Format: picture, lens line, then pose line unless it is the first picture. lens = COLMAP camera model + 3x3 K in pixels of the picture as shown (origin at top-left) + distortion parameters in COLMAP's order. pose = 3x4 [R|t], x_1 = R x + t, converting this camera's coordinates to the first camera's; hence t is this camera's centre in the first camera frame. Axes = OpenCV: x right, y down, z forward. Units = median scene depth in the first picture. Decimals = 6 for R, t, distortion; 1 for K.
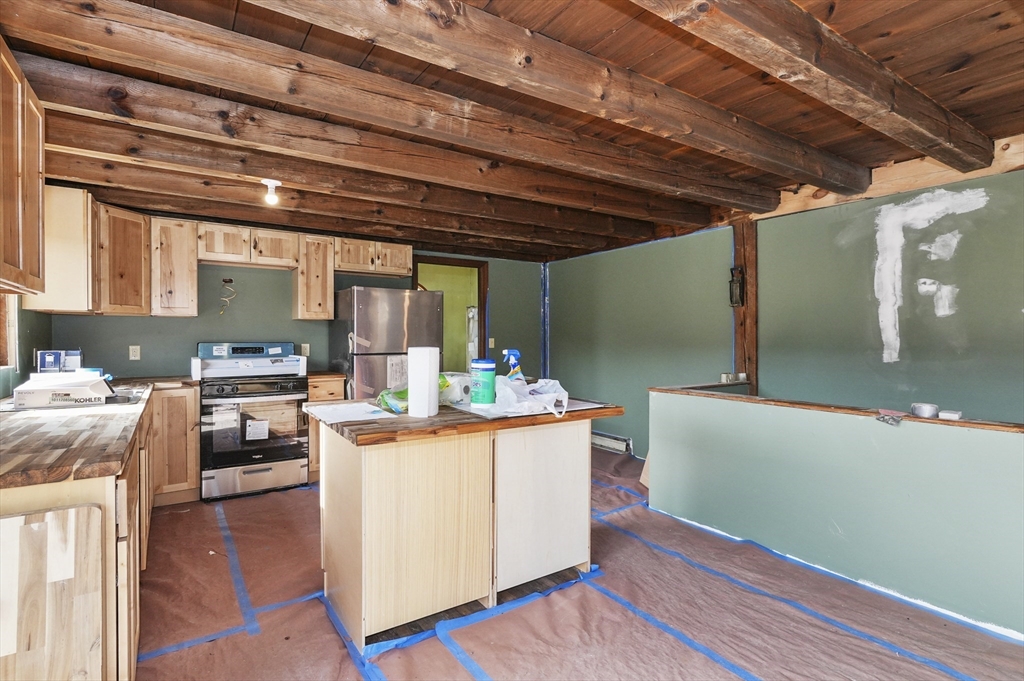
lens RADIAL K [[504.2, 0, 509.4], [0, 504.2, 344.4], [0, 0, 1]] dist [-0.003170, -0.000503]
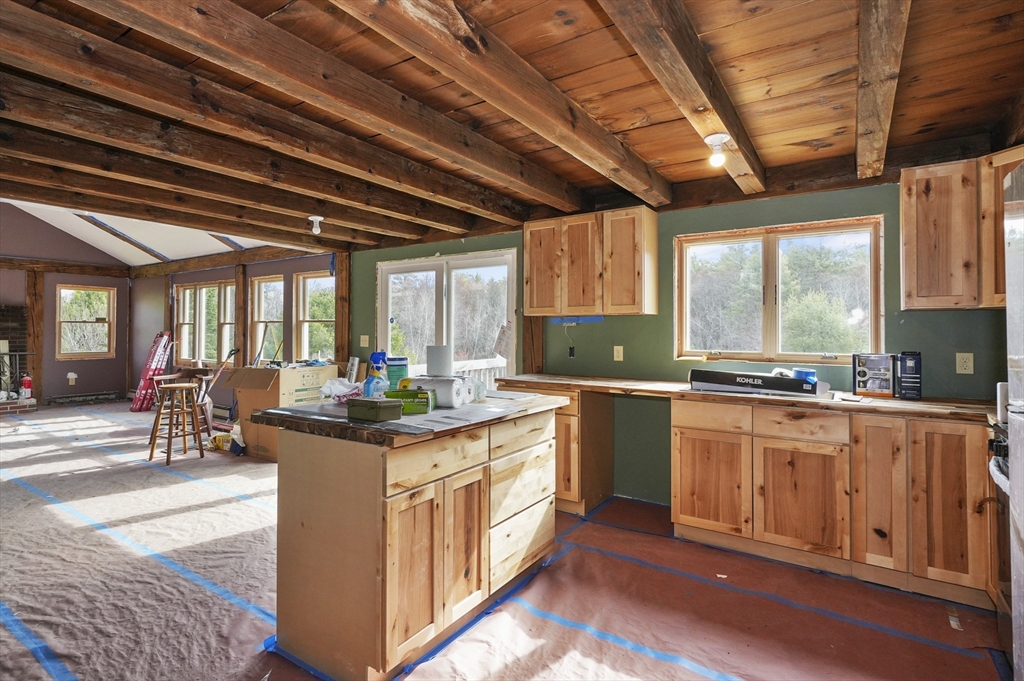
lens RADIAL K [[504.0, 0, 502.2], [0, 504.0, 322.1], [0, 0, 1]] dist [-0.000651, -0.000389]
pose [[-0.925938, -0.013107, -0.377449, 0.107378], [-0.011080, 0.999910, -0.007540, -0.033651], [0.377514, -0.002800, -0.926000, 1.461334]]
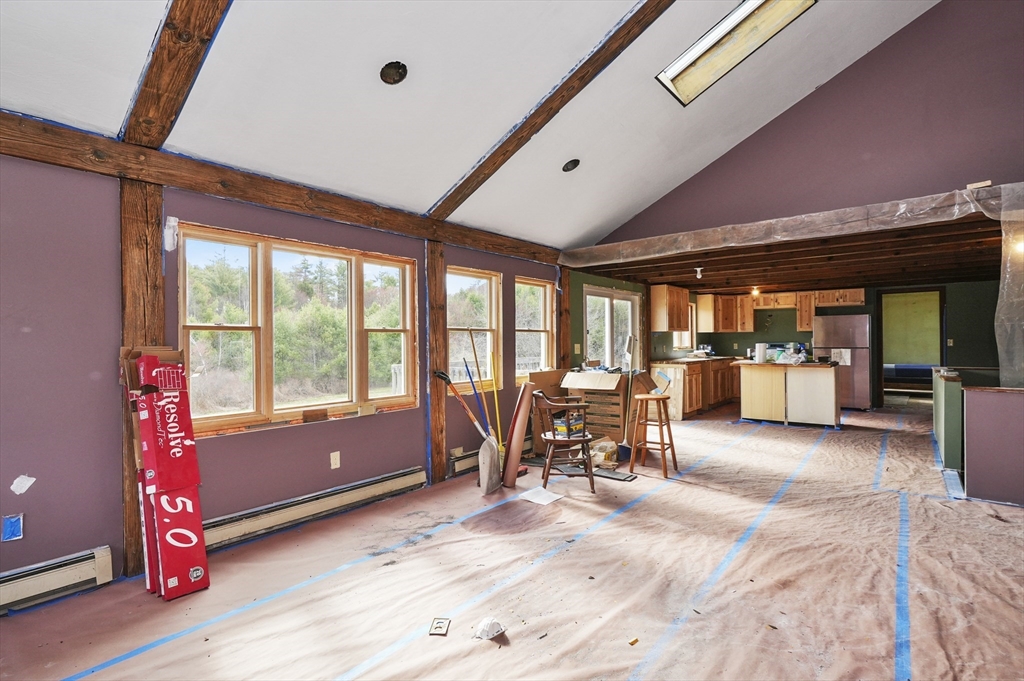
lens RADIAL K [[497.7, 0, 512.0], [0, 497.7, 340.5], [0, 0, 1]] dist [0.000639, -0.000364]
pose [[0.308411, -0.005299, -0.951238, 1.679367], [-0.000778, 0.999983, -0.005823, 0.001892], [0.951253, 0.002536, 0.308402, -1.117629]]
